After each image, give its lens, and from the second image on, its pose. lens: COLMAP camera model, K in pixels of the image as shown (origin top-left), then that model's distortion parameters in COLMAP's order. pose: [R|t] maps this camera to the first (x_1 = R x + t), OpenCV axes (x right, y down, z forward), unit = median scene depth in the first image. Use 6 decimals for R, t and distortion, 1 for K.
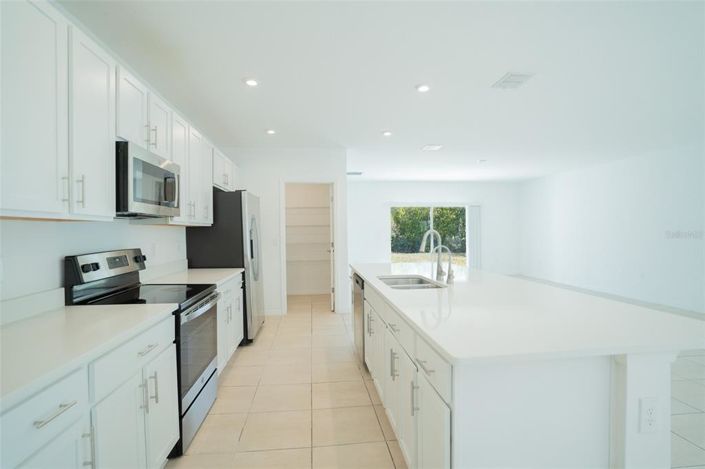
lens RADIAL K [[364.3, 0, 352.5], [0, 364.3, 234.5], [0, 0, 1]] dist [-0.046062, -0.000105]
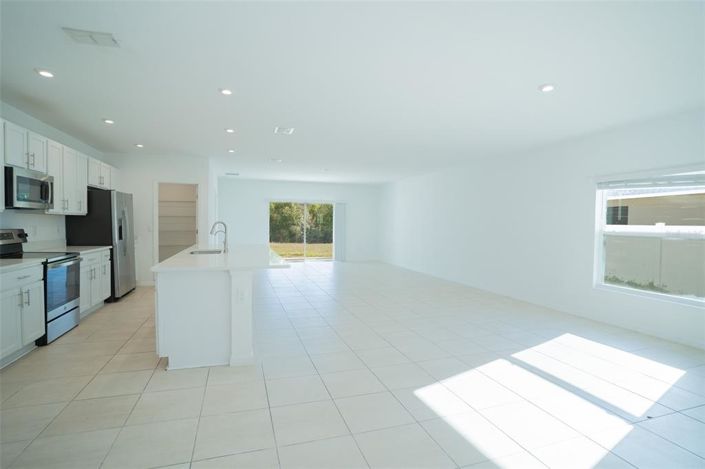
lens RADIAL K [[368.7, 0, 352.5], [0, 368.7, 234.5], [0, 0, 1]] dist [-0.003612, 0.000241]
pose [[0.984069, 0.015011, 0.177153, 0.374589], [-0.018699, 0.999641, 0.019166, 0.004179], [-0.176801, -0.022173, 0.983997, -0.579739]]
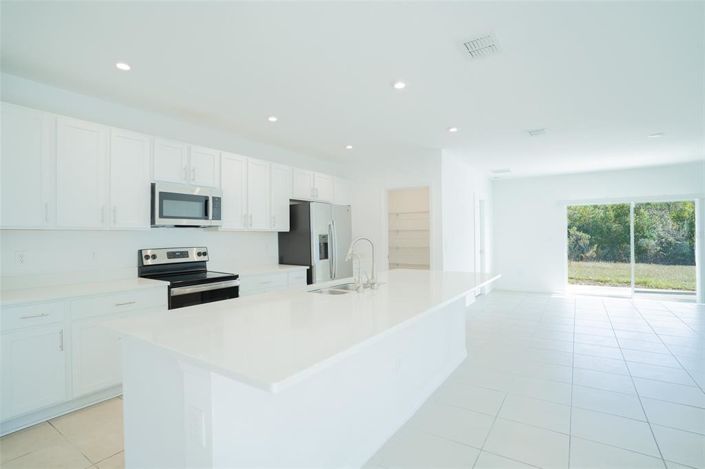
lens RADIAL K [[364.3, 0, 352.5], [0, 364.3, 234.5], [0, 0, 1]] dist [-0.046062, -0.000105]
pose [[0.758760, 0.002338, -0.651366, 0.625558], [-0.007611, 0.999957, -0.005277, -0.007982], [0.651326, 0.008961, 0.758745, 0.175781]]
